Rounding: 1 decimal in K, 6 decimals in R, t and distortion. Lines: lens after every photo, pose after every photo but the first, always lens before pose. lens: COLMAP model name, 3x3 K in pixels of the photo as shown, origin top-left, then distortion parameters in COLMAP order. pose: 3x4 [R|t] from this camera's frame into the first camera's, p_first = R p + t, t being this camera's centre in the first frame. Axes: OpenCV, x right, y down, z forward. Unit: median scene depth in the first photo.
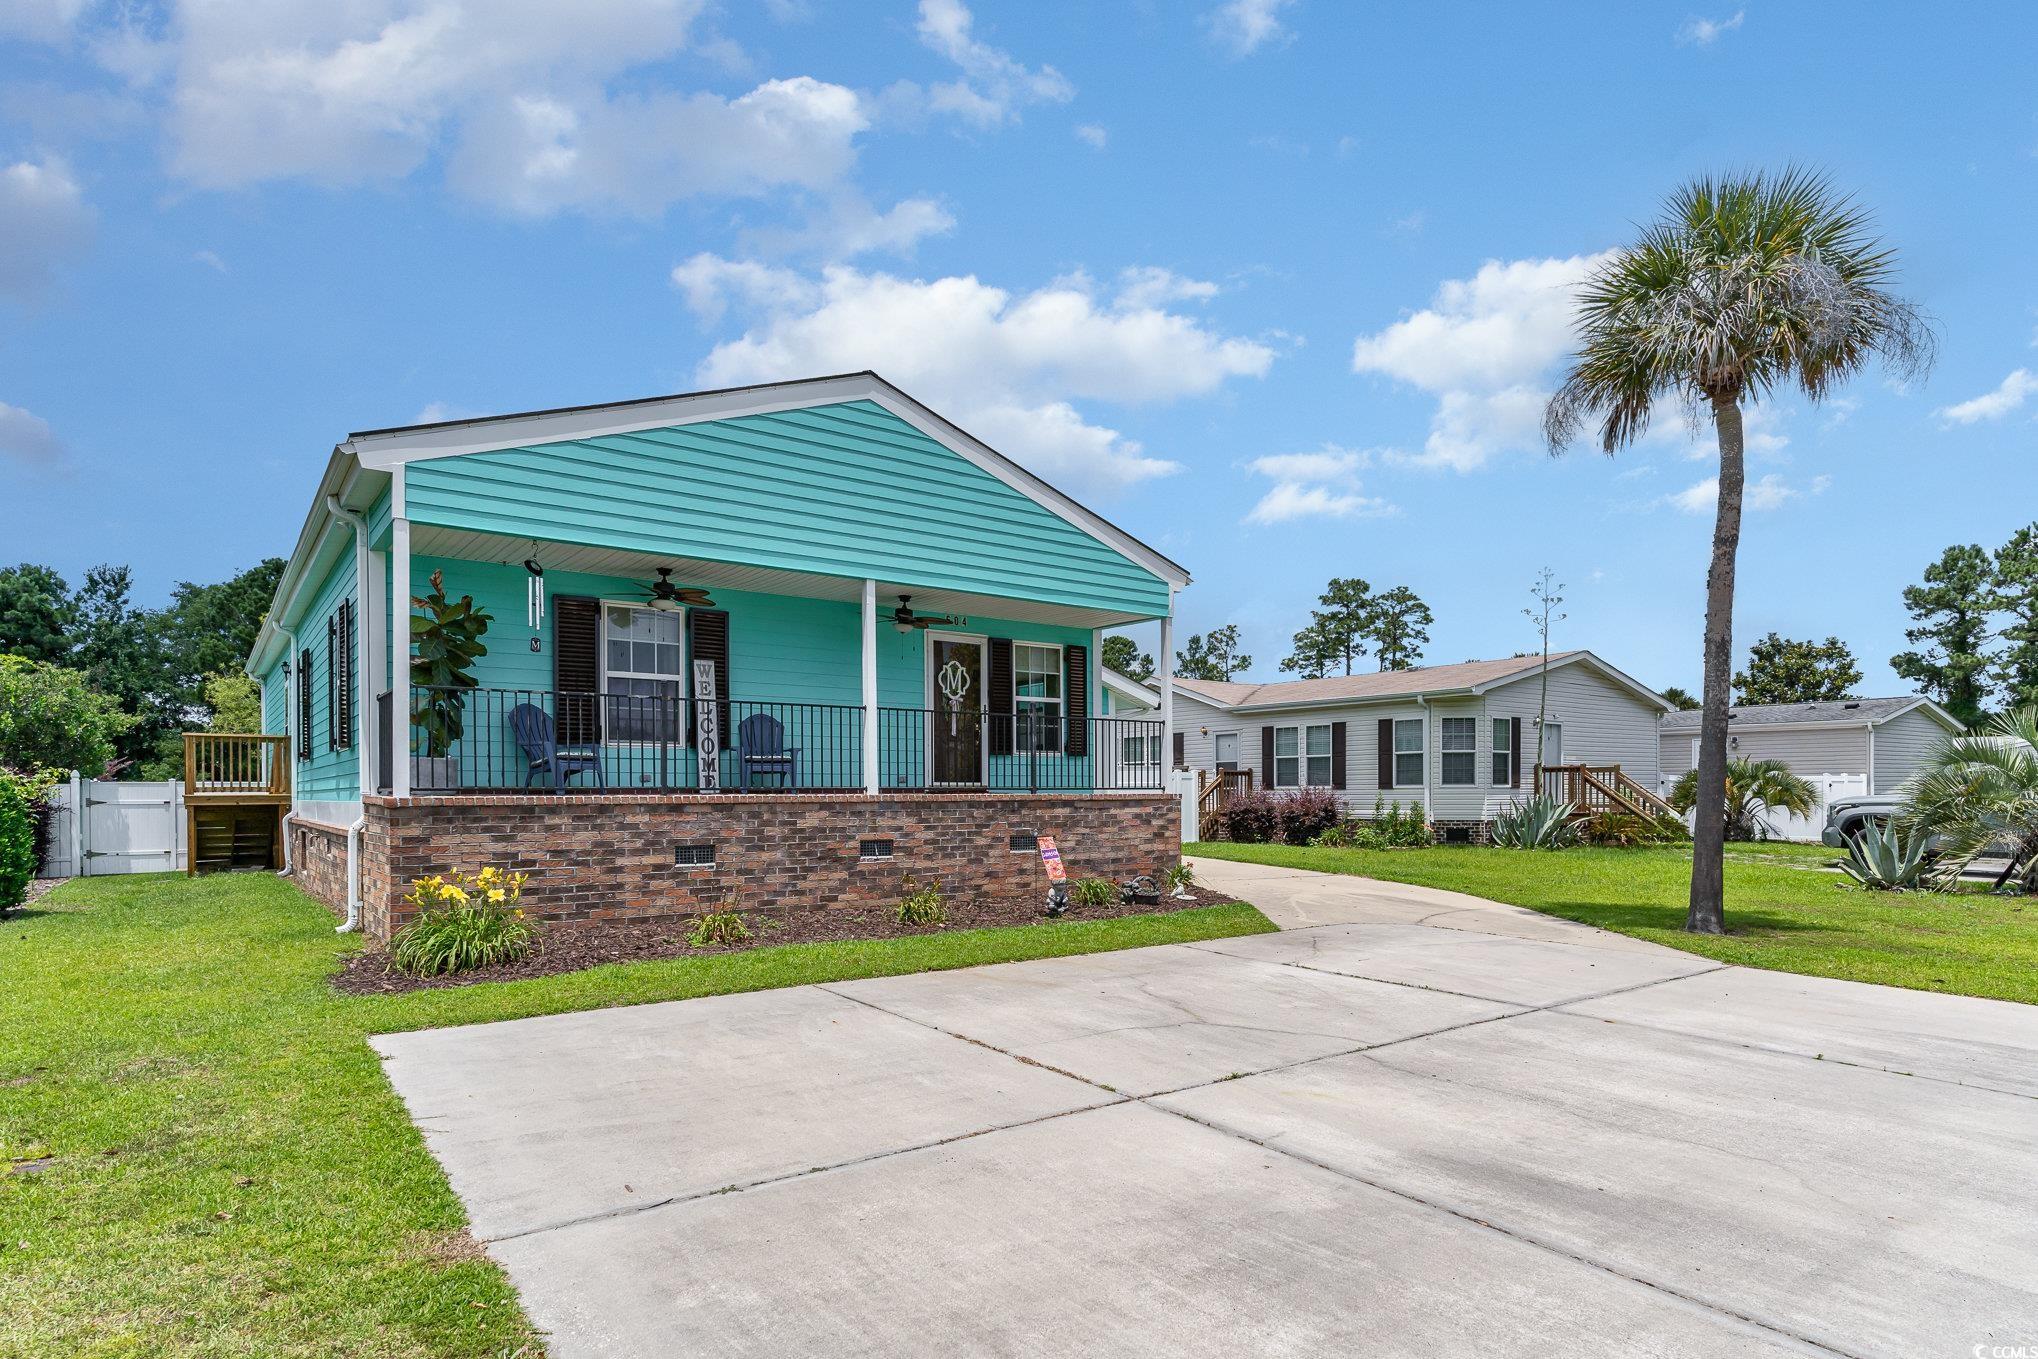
lens RADIAL K [[1091.2, 0, 1000.8], [0, 1091.2, 797.5], [0, 0, 1]] dist [-0.000350, -0.000133]
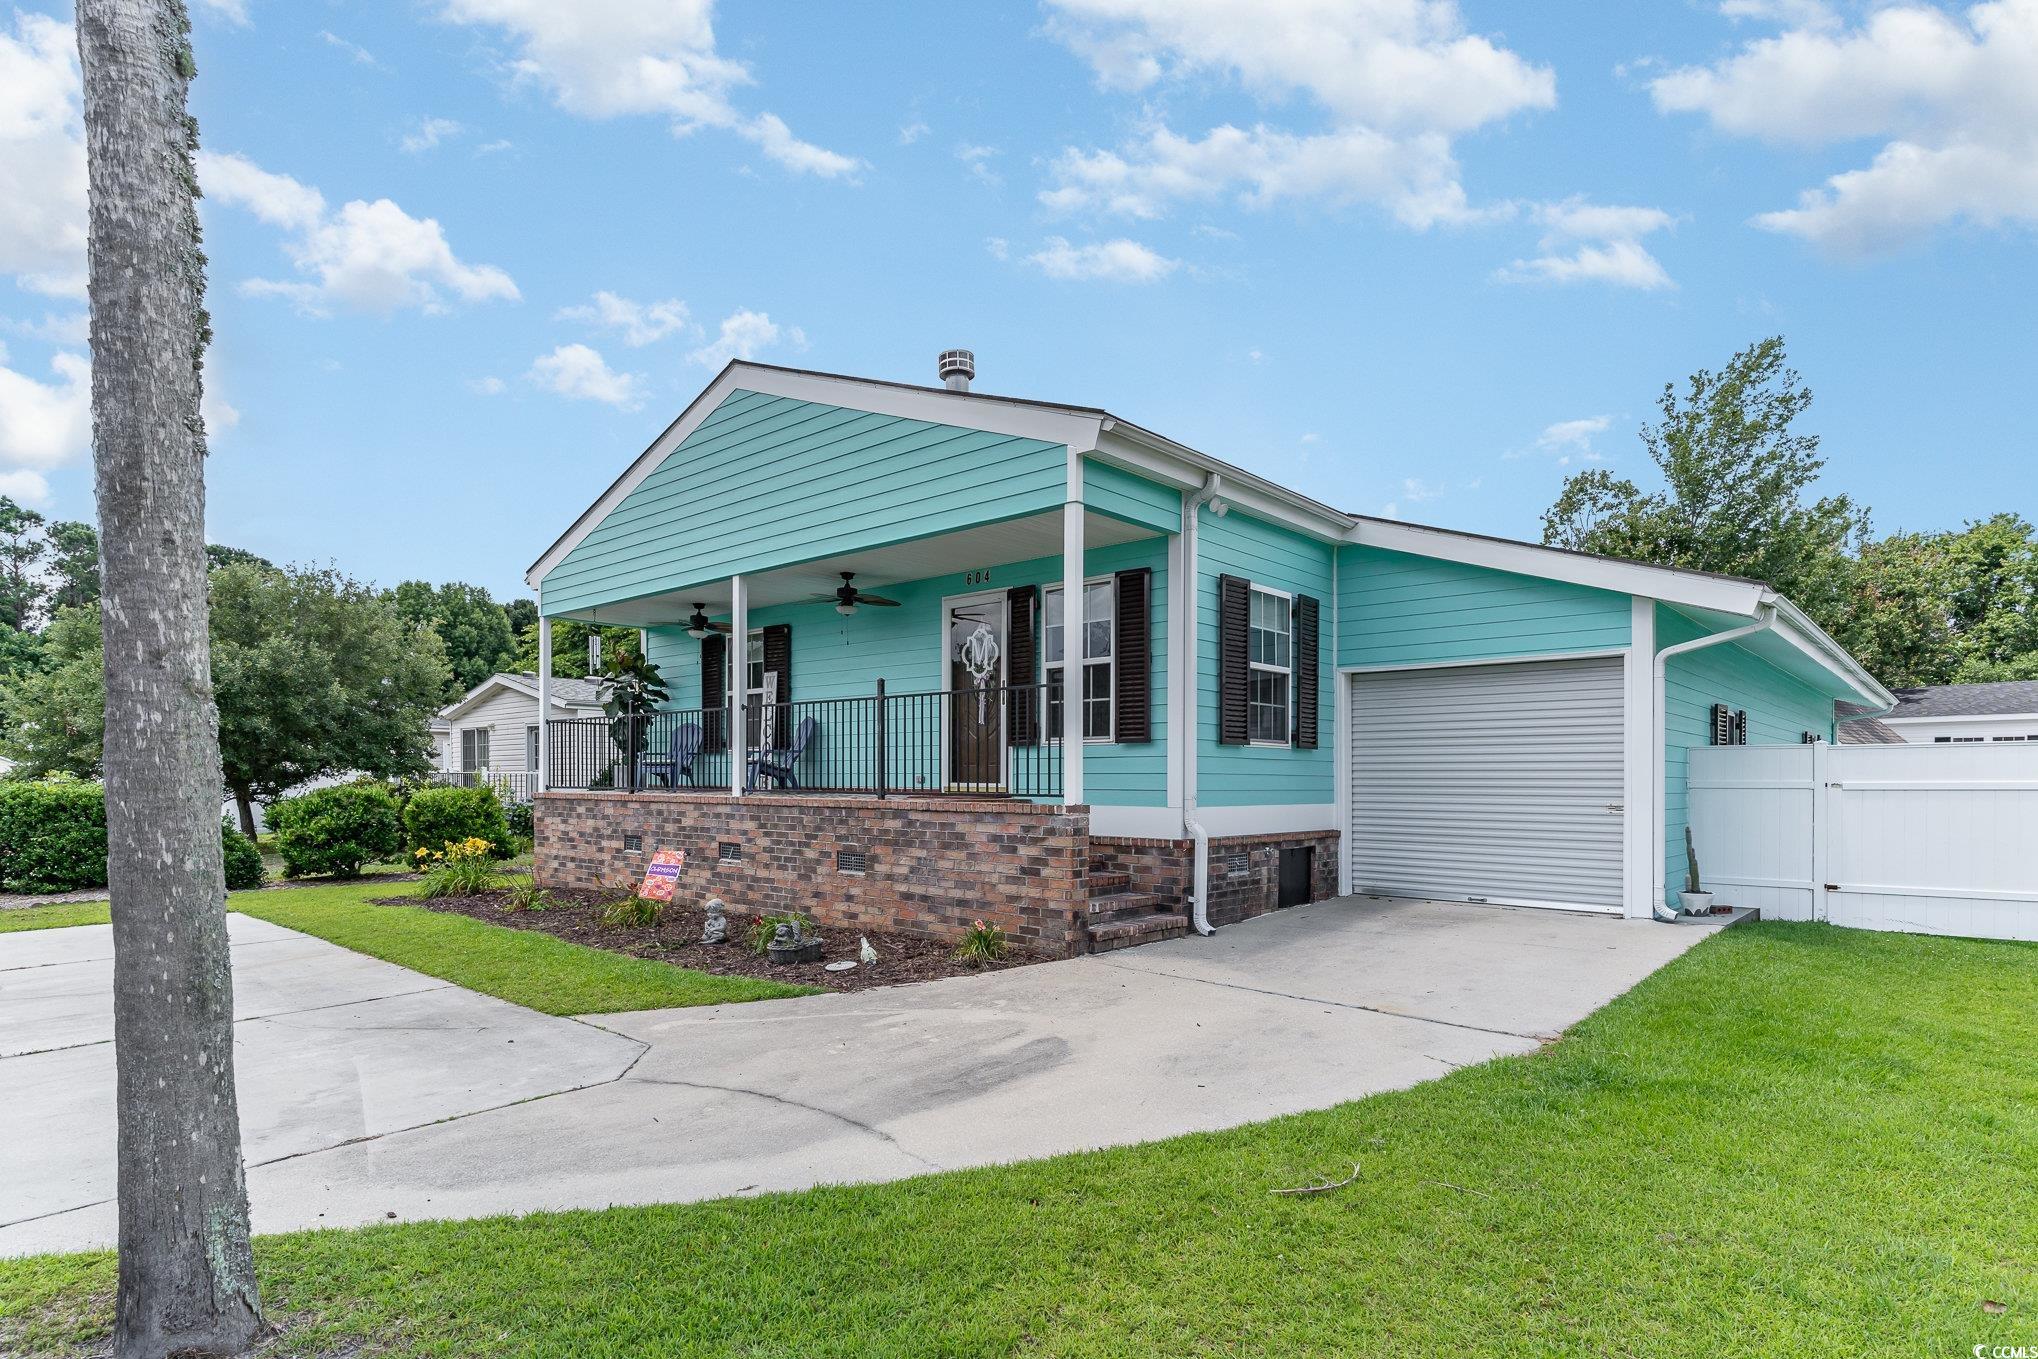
lens RADIAL K [[1091.2, 0, 1031.0], [0, 1091.2, 787.0], [0, 0, 1]] dist [-0.000350, -0.000133]
pose [[0.222894, 0.012195, -0.974766, 0.888725], [-0.009966, 0.999898, 0.010231, -0.023117], [0.974792, 0.007435, 0.222993, 1.042261]]
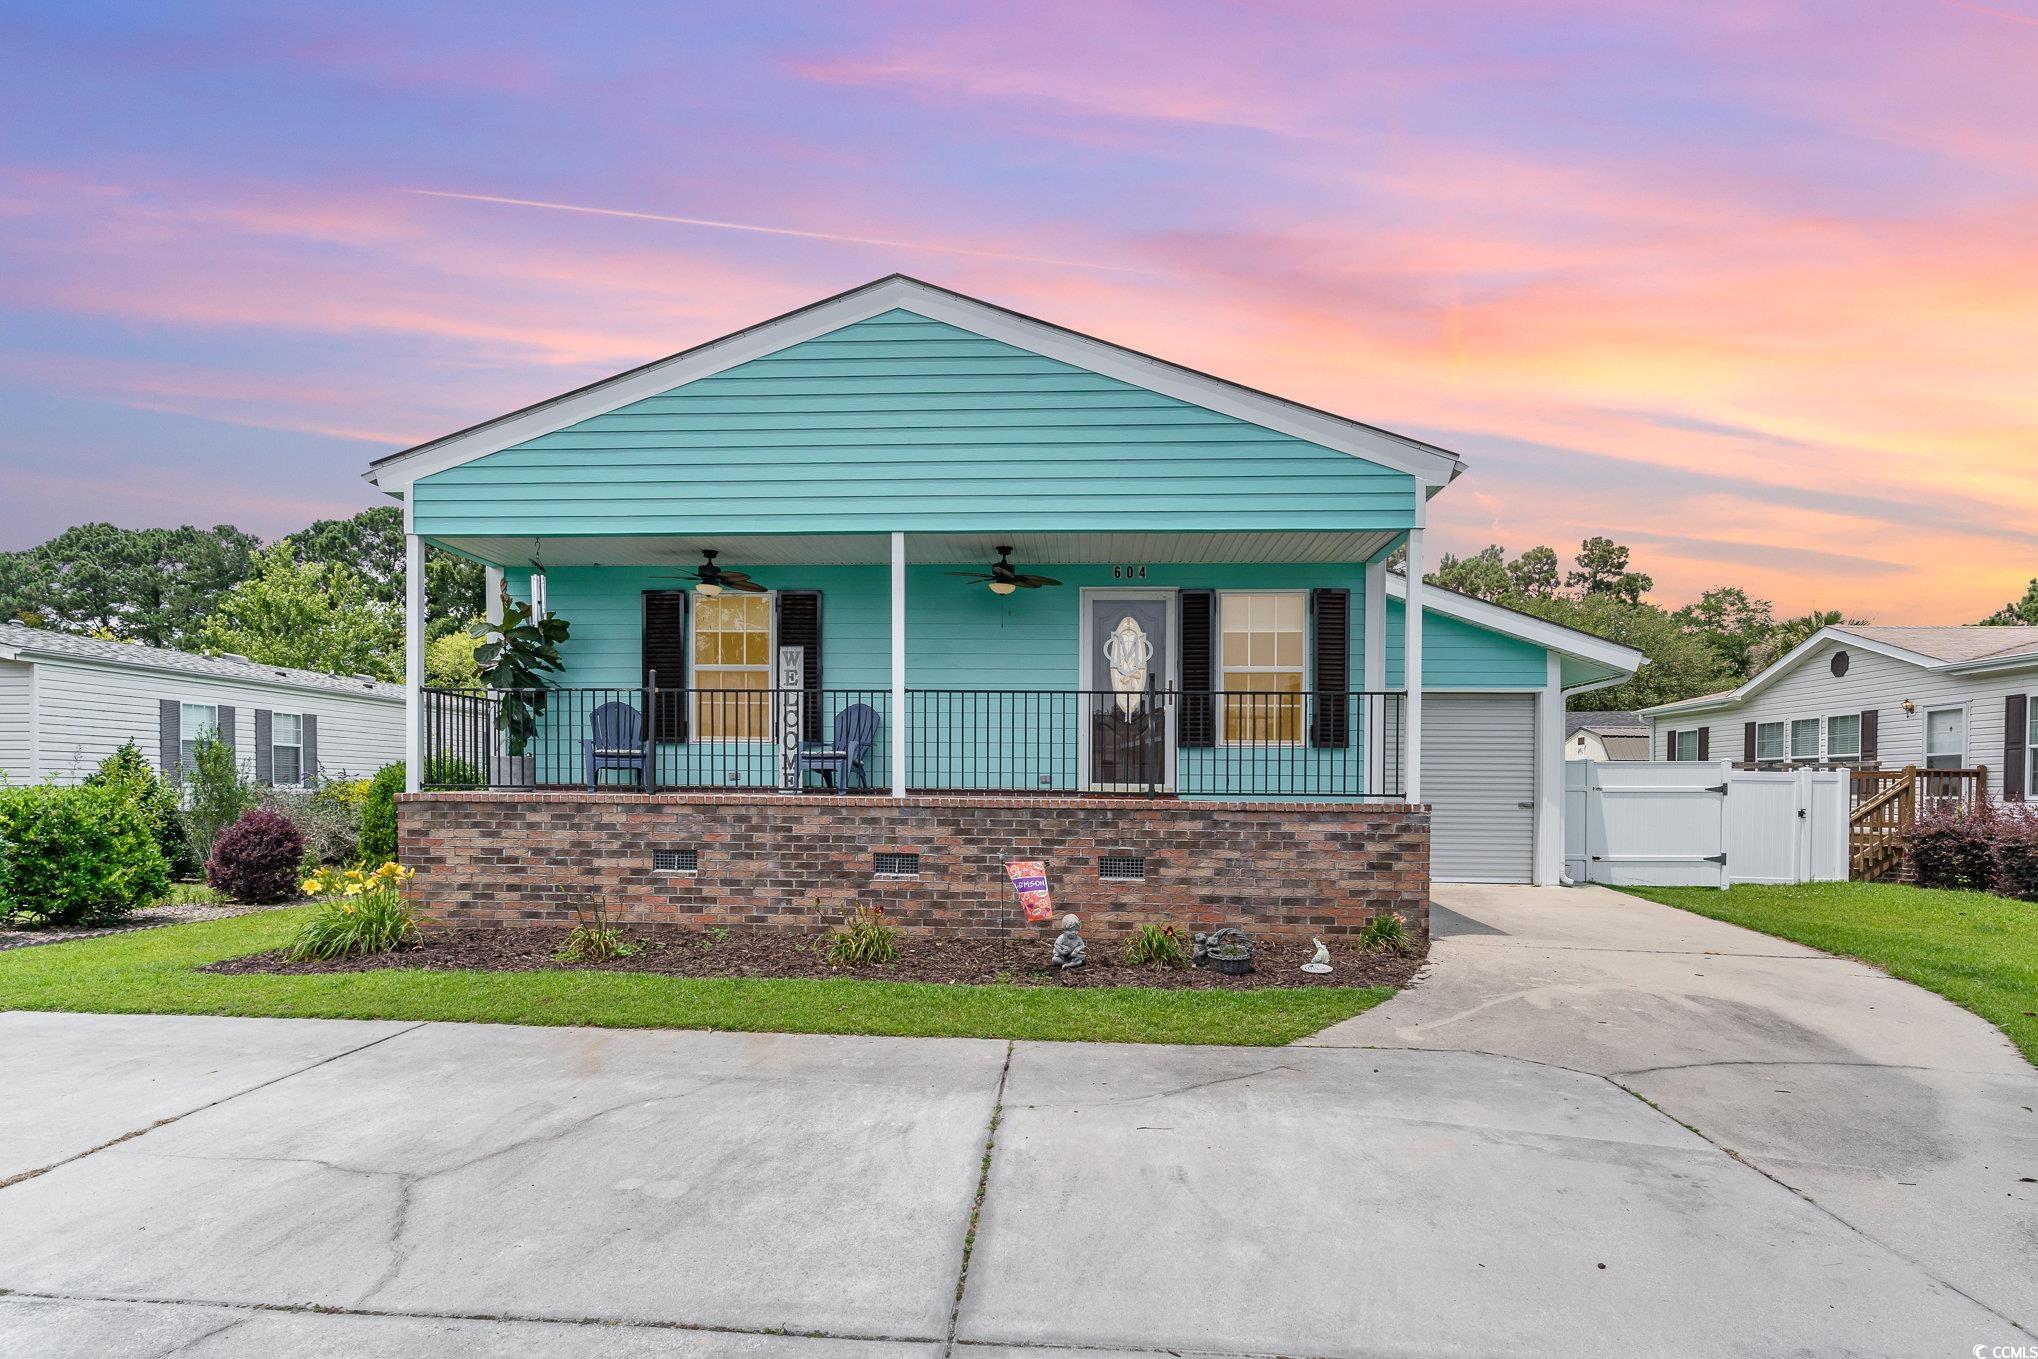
lens RADIAL K [[1091.2, 0, 1019.6], [0, 1091.2, 825.1], [0, 0, 1]] dist [-0.000350, -0.000133]
pose [[0.768956, 0.032058, -0.638497, 0.475479], [-0.015877, 0.999392, 0.031056, -0.008913], [0.639105, -0.013743, 0.768997, 0.432070]]
